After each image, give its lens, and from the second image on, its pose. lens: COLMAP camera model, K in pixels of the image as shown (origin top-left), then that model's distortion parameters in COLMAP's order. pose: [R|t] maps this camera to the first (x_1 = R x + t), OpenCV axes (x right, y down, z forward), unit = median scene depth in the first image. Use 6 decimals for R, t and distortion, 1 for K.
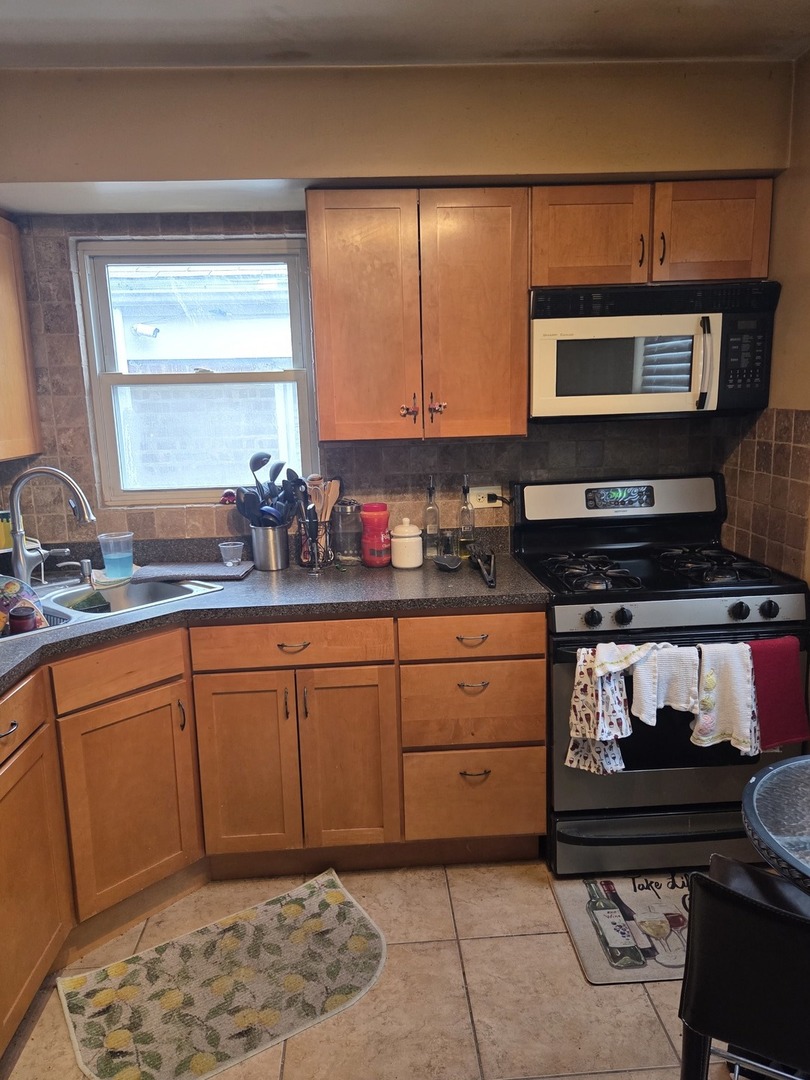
lens RADIAL K [[759.6, 0, 410.0], [0, 759.6, 540.4], [0, 0, 1]] dist [0.056736, -0.038717]
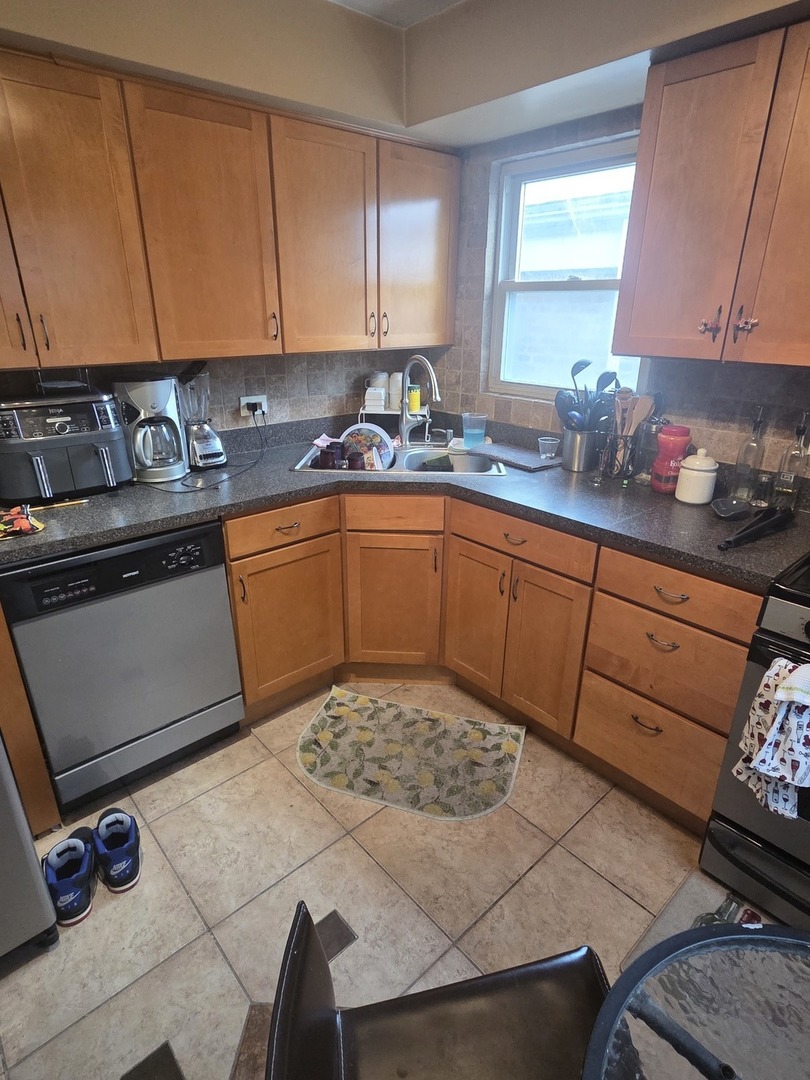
lens RADIAL K [[582.5, 0, 405.3], [0, 582.5, 535.1], [0, 0, 1]] dist [0.003050, -0.000832]
pose [[0.622584, 0.315672, -0.716059, 0.357679], [-0.164983, 0.947410, 0.274217, -0.075473], [0.764964, -0.052586, 0.641923, 0.313759]]
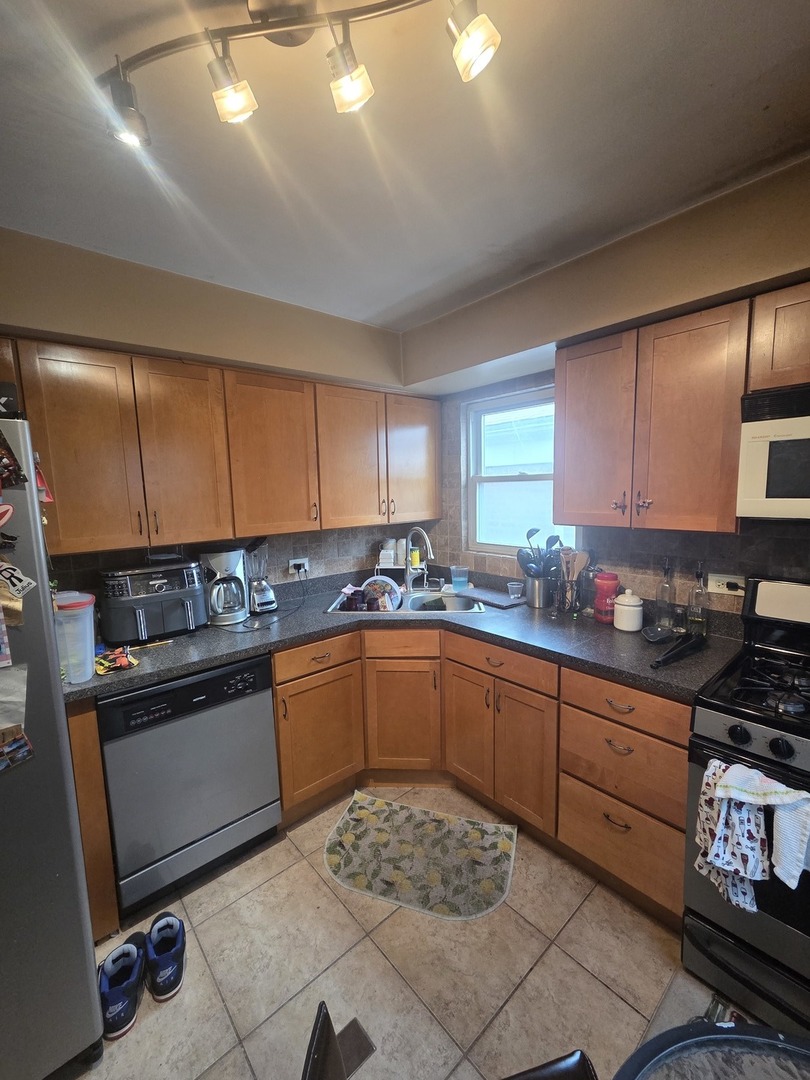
lens RADIAL K [[442.6, 0, 403.5], [0, 442.6, 538.6], [0, 0, 1]] dist [0.004308, -0.002251]
pose [[0.613263, 0.102680, -0.783177, 0.378336], [-0.134900, 0.990563, 0.024237, -0.092875], [0.778274, 0.090786, 0.621327, 0.303355]]
